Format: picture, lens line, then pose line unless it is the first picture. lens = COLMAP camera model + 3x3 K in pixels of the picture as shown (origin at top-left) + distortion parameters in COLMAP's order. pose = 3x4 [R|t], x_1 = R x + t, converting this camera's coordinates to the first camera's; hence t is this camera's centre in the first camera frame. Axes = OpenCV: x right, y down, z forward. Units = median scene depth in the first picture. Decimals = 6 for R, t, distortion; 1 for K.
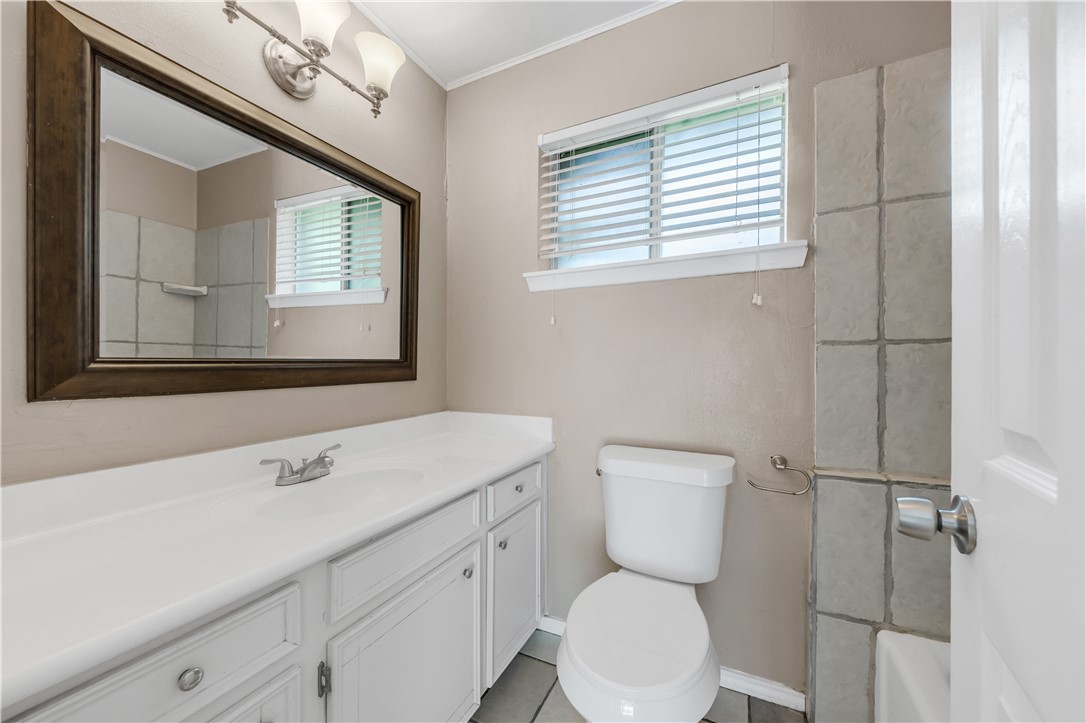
lens RADIAL K [[399.2, 0, 548.2], [0, 399.2, 366.0], [0, 0, 1]] dist [0.011488, -0.004927]
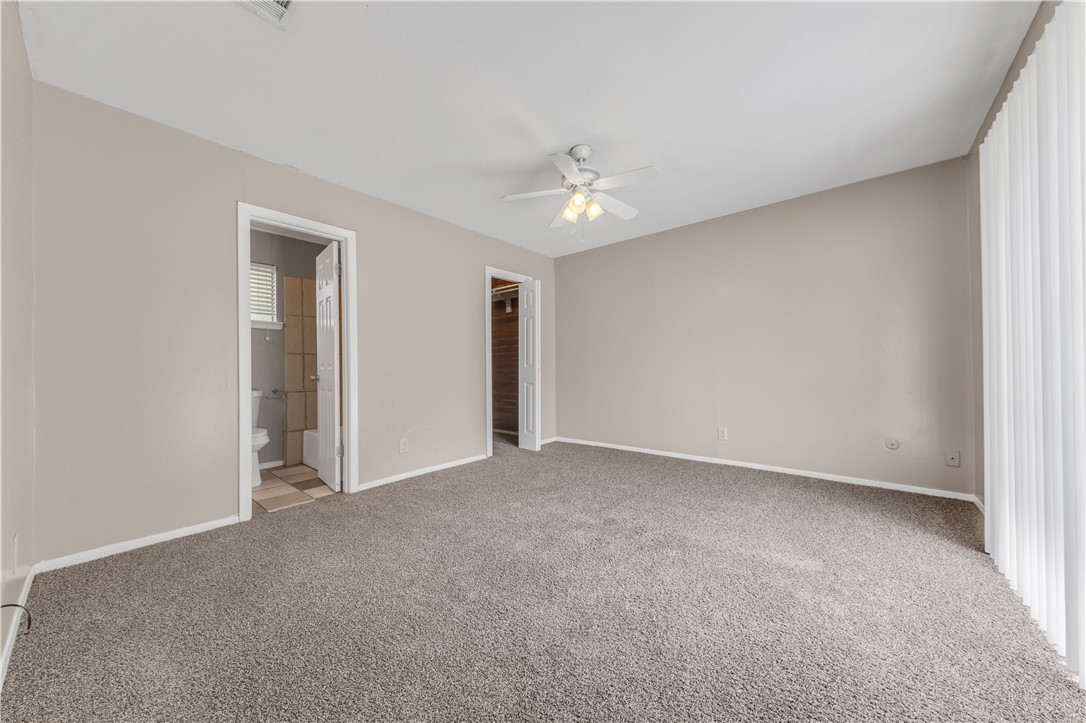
lens RADIAL K [[399.2, 0, 548.2], [0, 399.2, 366.0], [0, 0, 1]] dist [0.011488, -0.004927]
pose [[0.280499, 0.001378, 0.959853, -1.969718], [0.011532, 0.999922, -0.004806, 0.090969], [-0.959785, 0.012417, 0.280461, -2.082137]]
